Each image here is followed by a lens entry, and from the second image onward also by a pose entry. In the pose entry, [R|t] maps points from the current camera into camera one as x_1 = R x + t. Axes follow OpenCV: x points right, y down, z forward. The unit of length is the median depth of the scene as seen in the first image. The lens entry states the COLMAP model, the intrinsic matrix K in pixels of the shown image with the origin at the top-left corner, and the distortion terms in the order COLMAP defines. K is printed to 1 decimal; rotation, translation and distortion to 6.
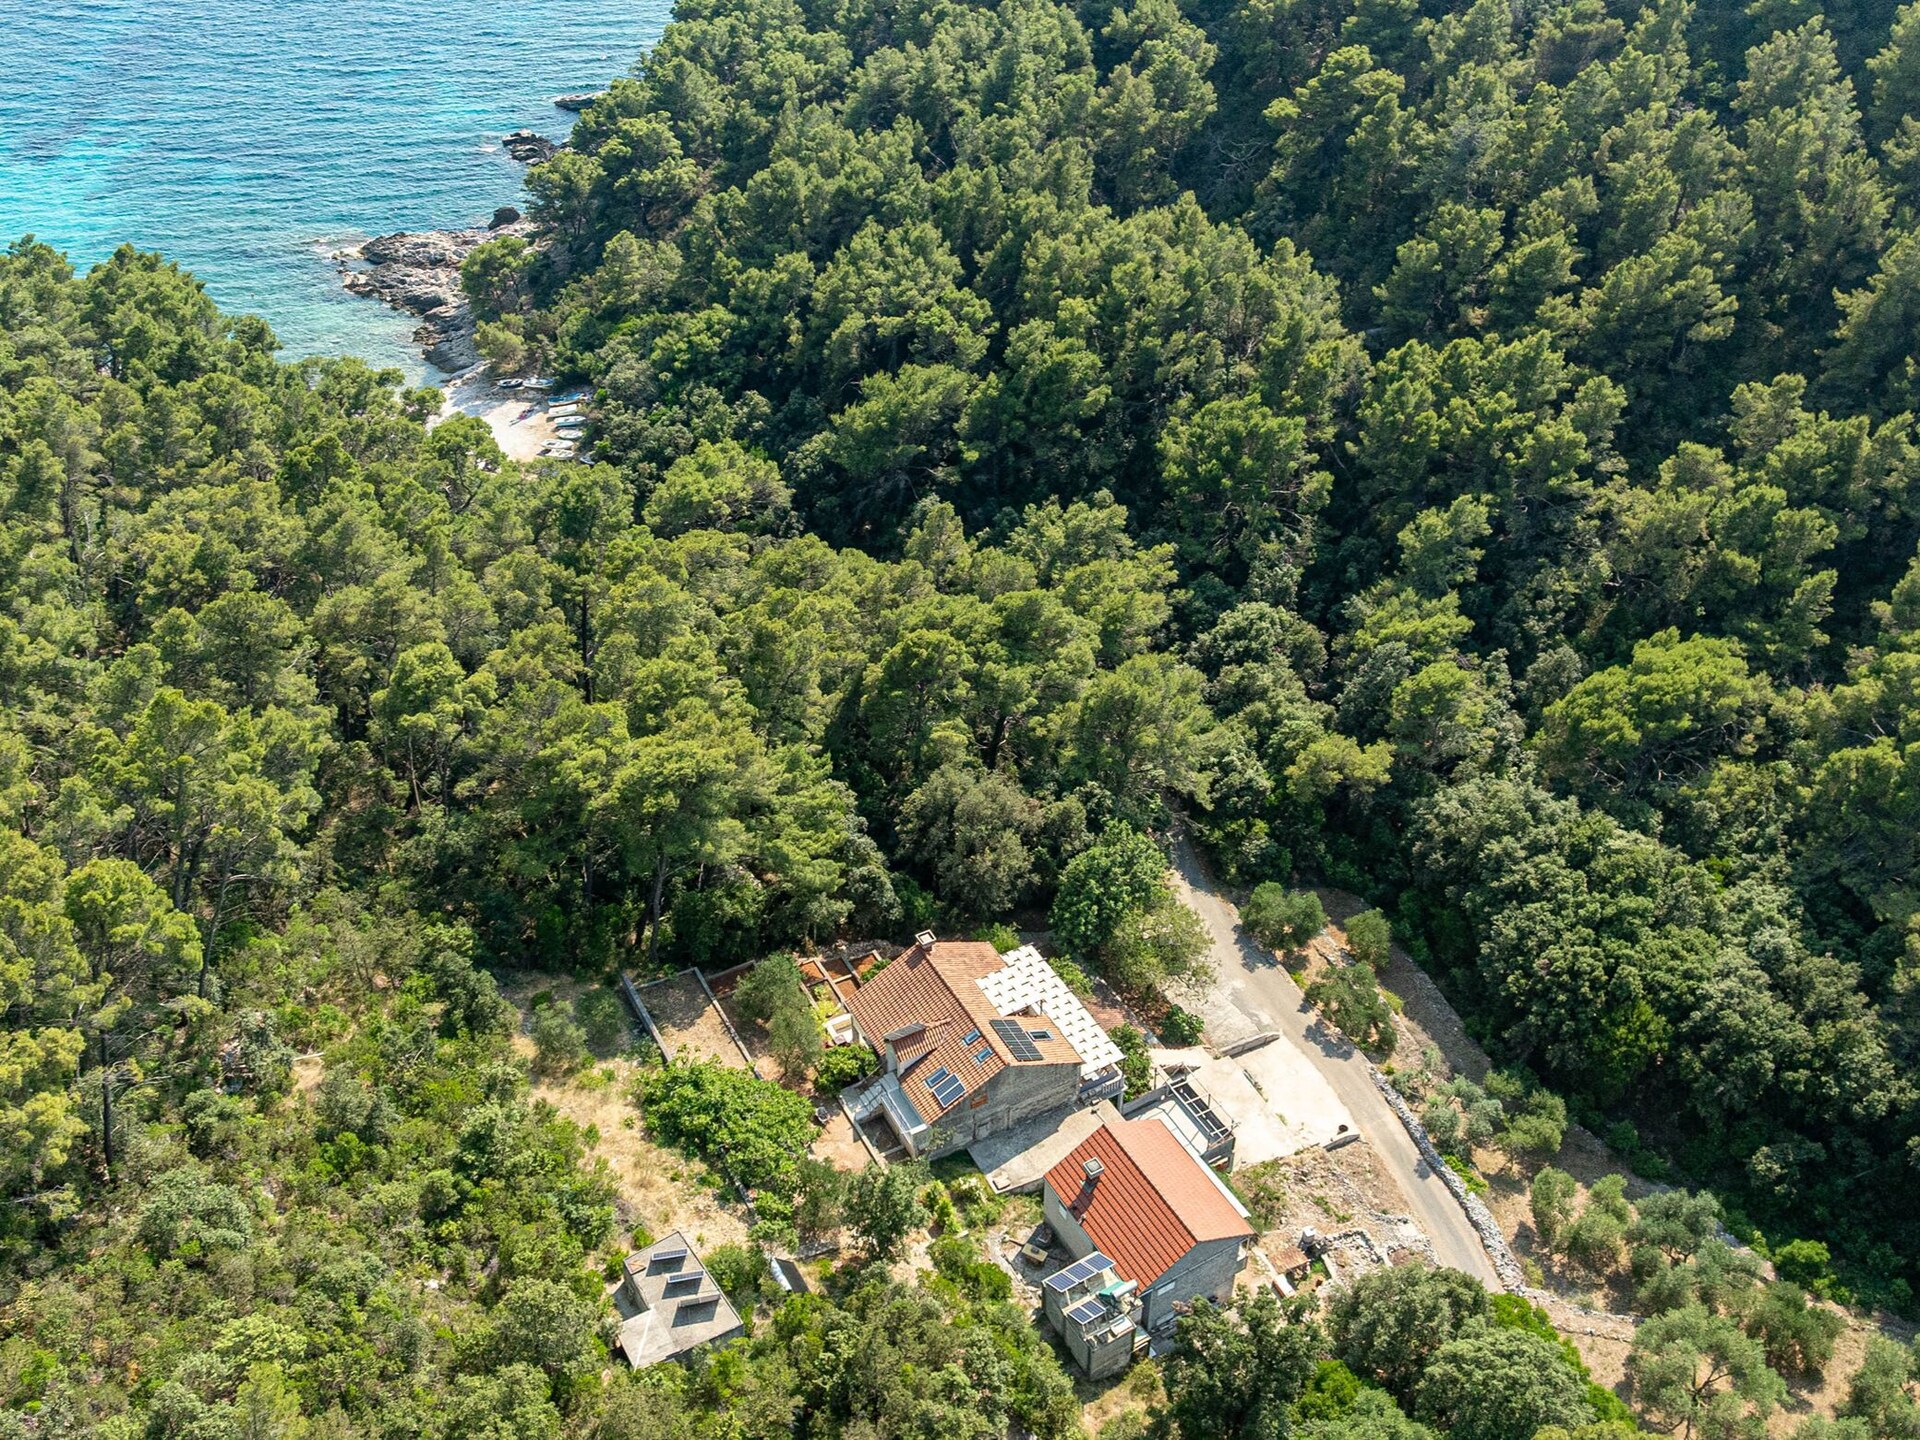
lens RADIAL K [[1764.7, 0, 964.2], [0, 1764.7, 710.2], [0, 0, 1]] dist [-0.021690, 0.000000]
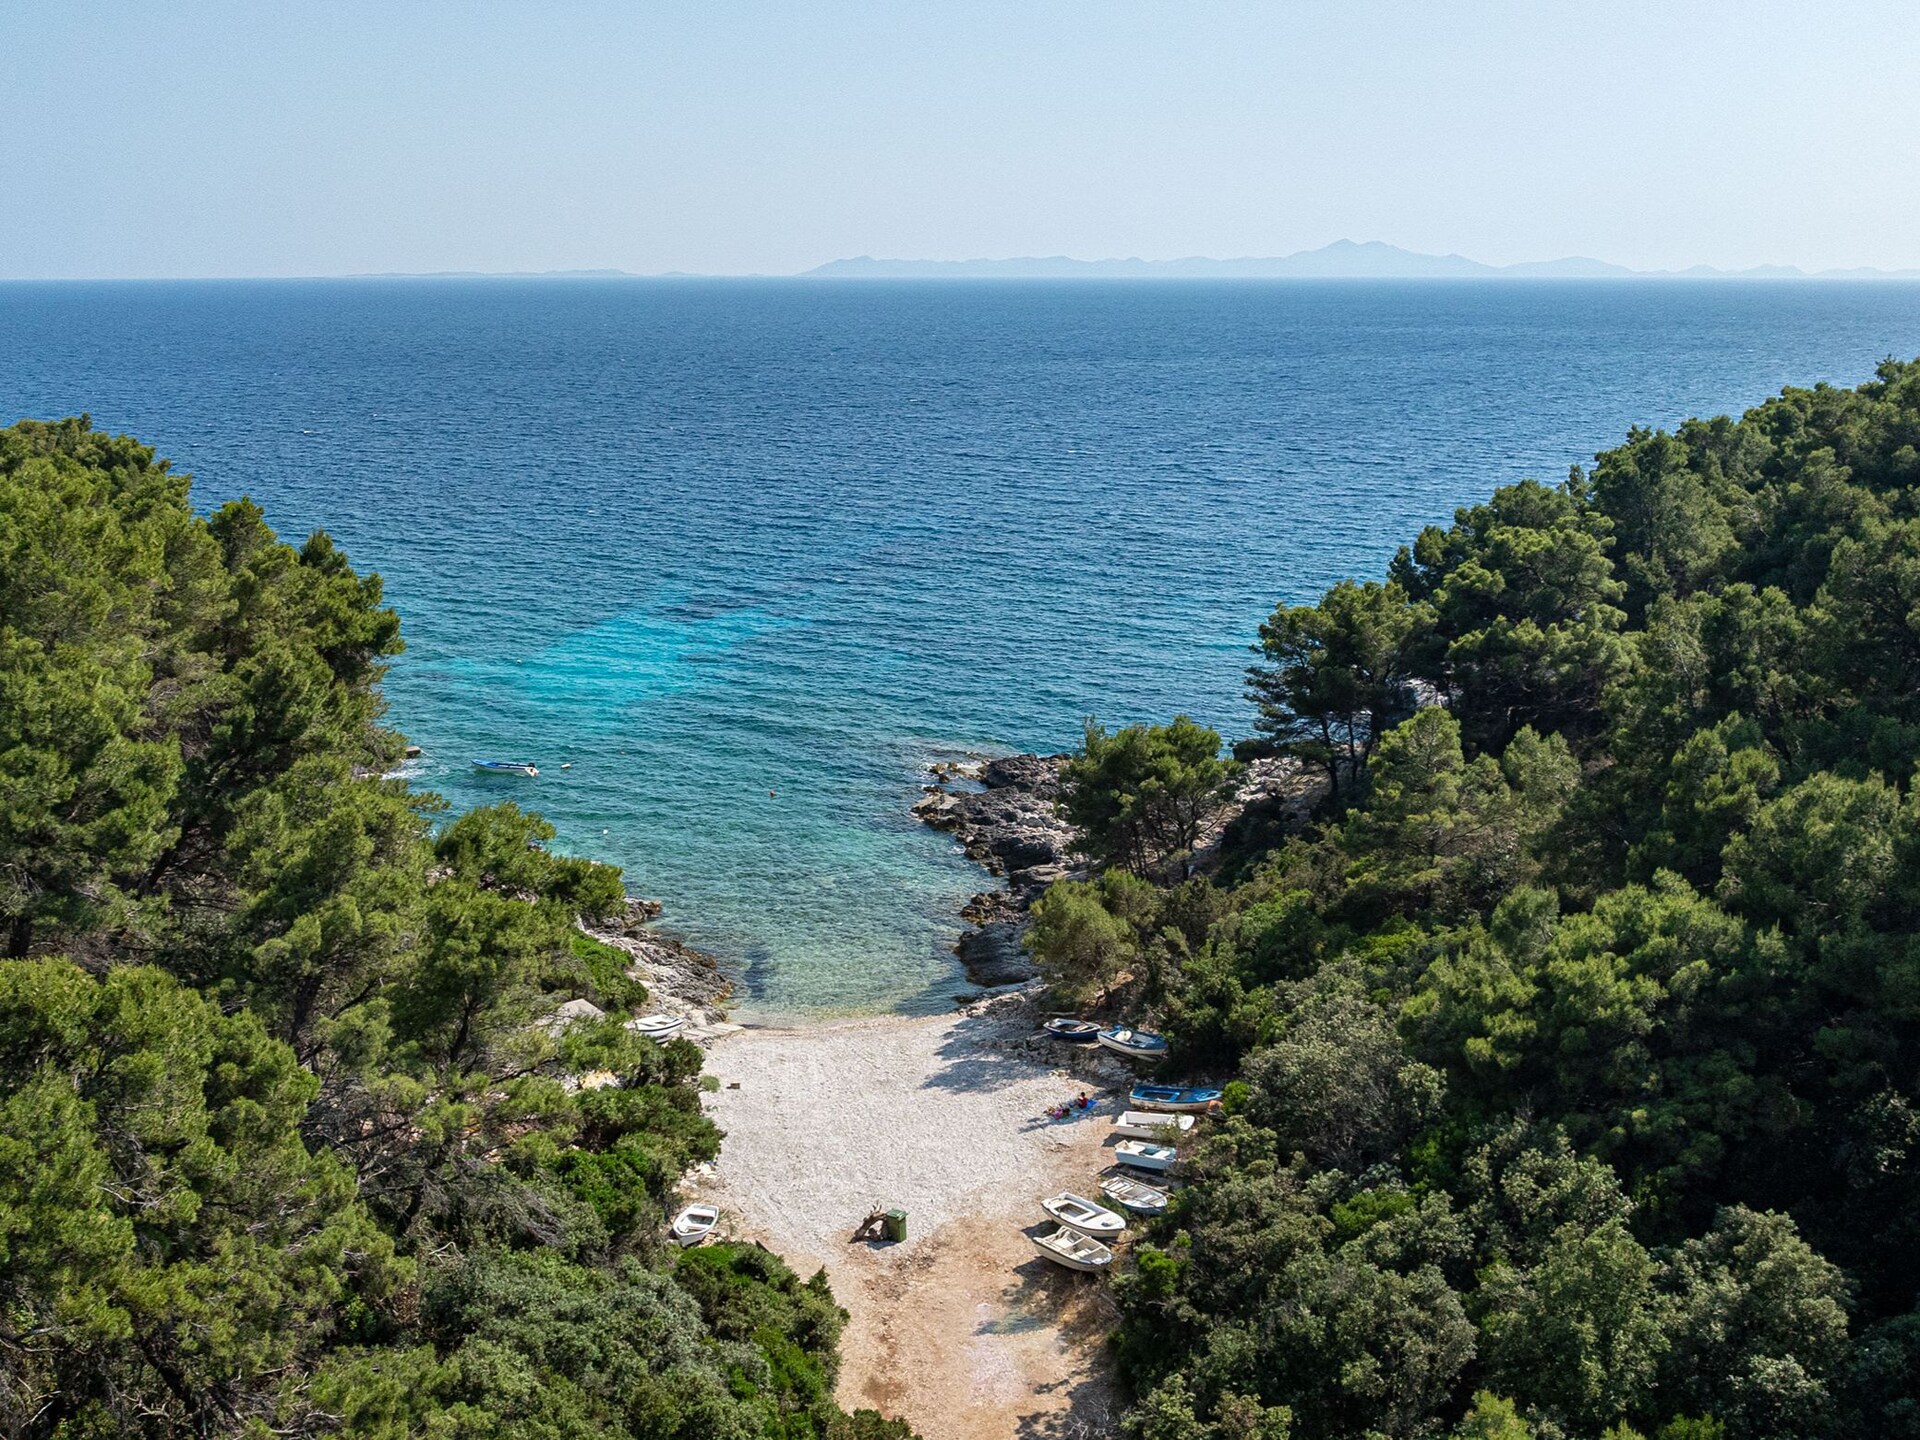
lens RADIAL K [[1764.7, 0, 951.6], [0, 1764.7, 721.6], [0, 0, 1]] dist [-0.021690, 0.000000]
pose [[0.858985, 0.116103, -0.498662, -0.103168], [-0.302814, 0.900552, -0.311946, -0.131802], [0.412853, 0.418959, 0.808718, 0.725707]]
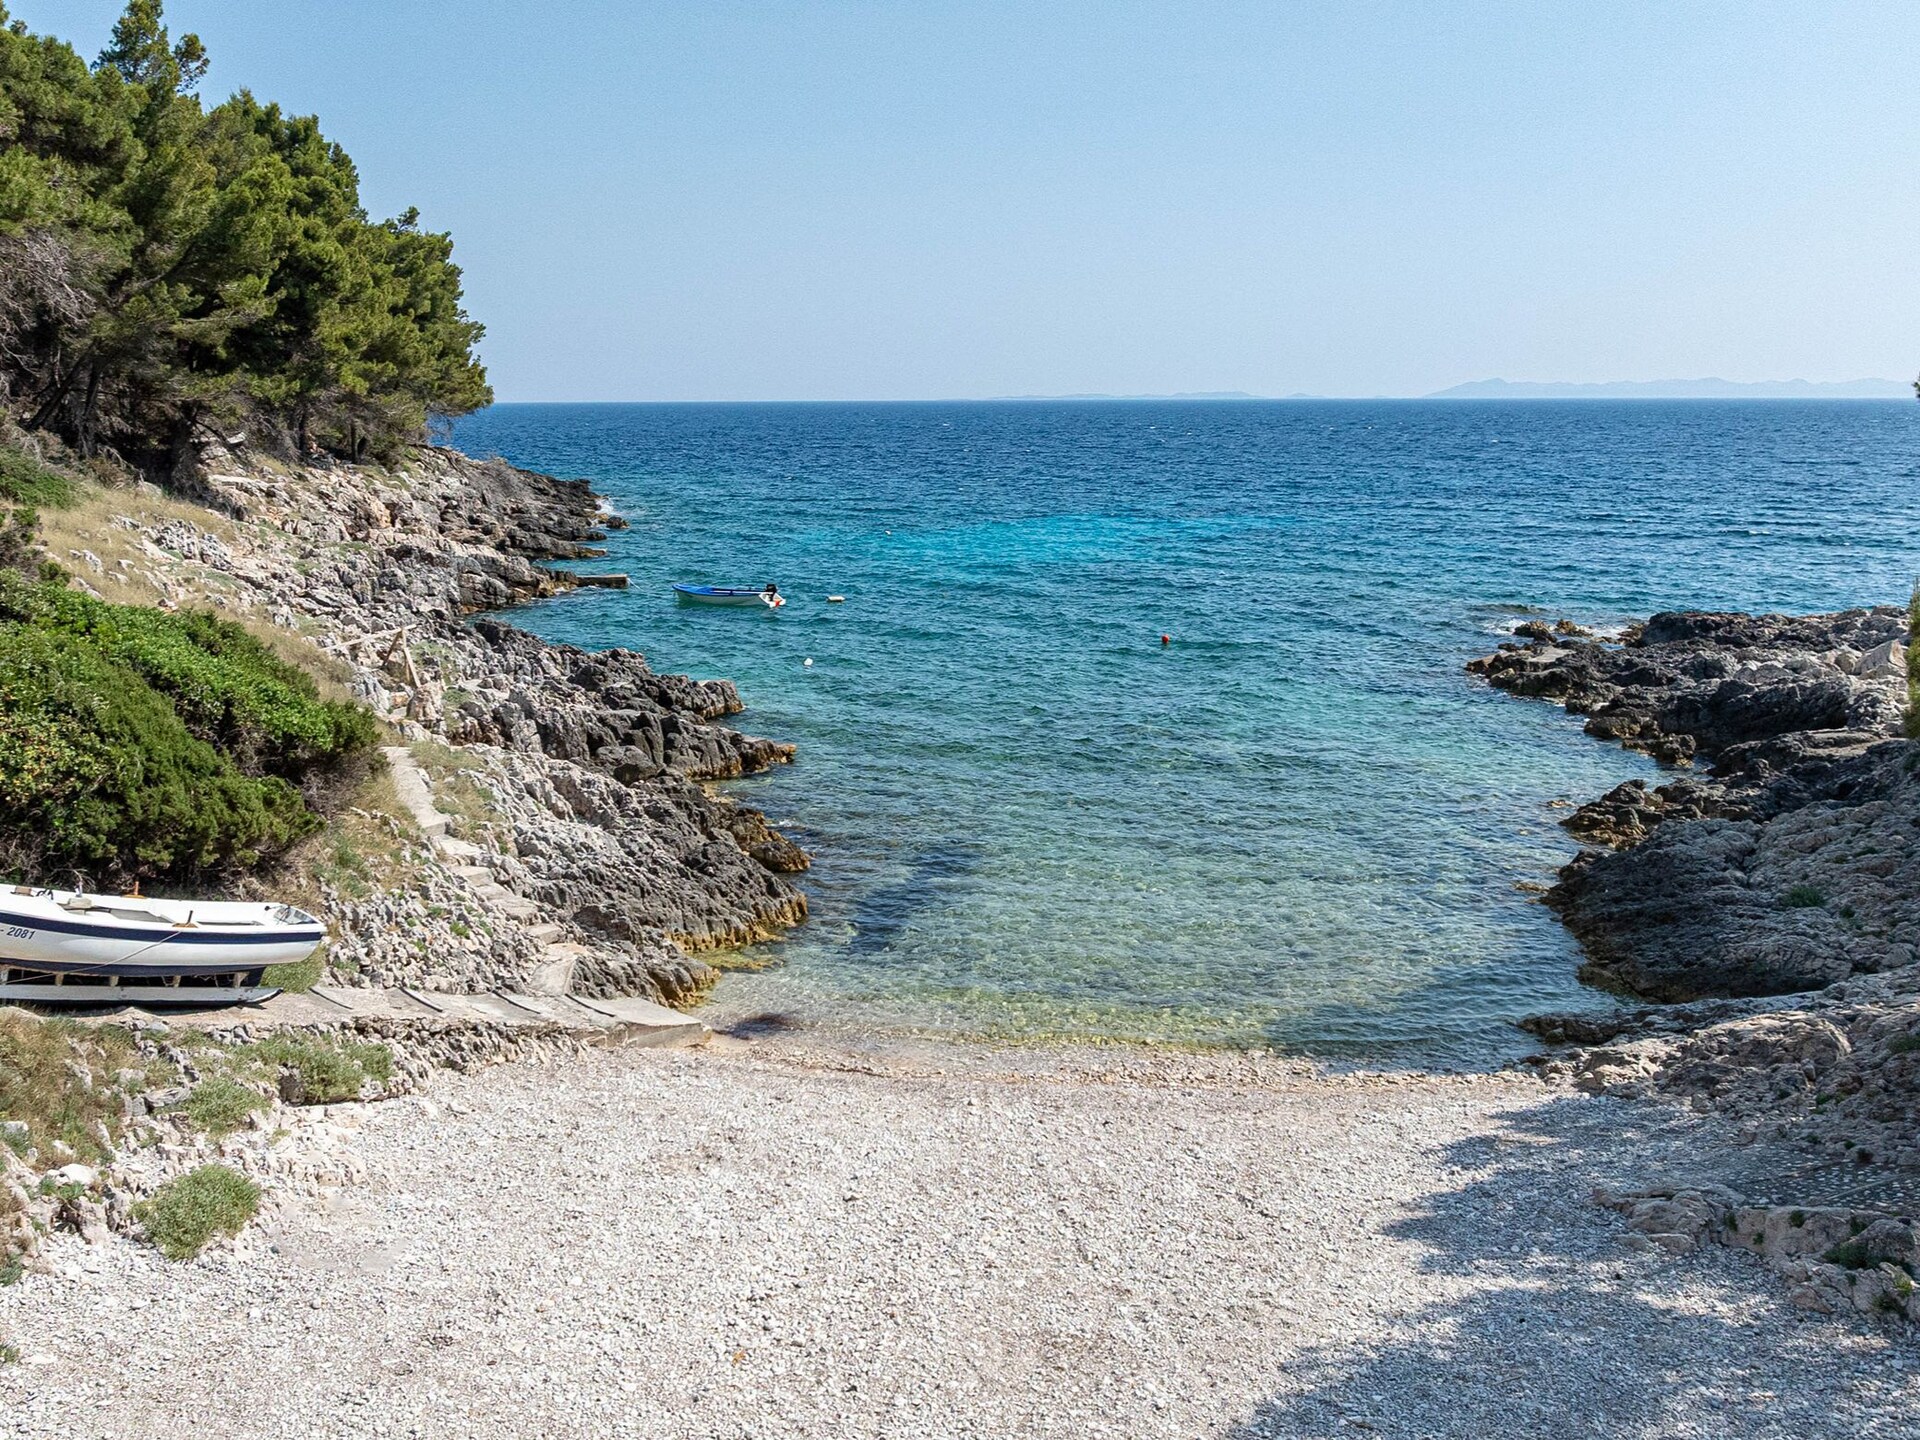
lens RADIAL K [[1764.7, 0, 974.5], [0, 1764.7, 735.2], [0, 0, 1]] dist [-0.021690, 0.000000]
pose [[0.644987, 0.133915, -0.752368, -0.276832], [-0.457399, 0.856349, -0.239694, -0.186605], [0.612191, 0.498732, 0.613587, 1.053266]]
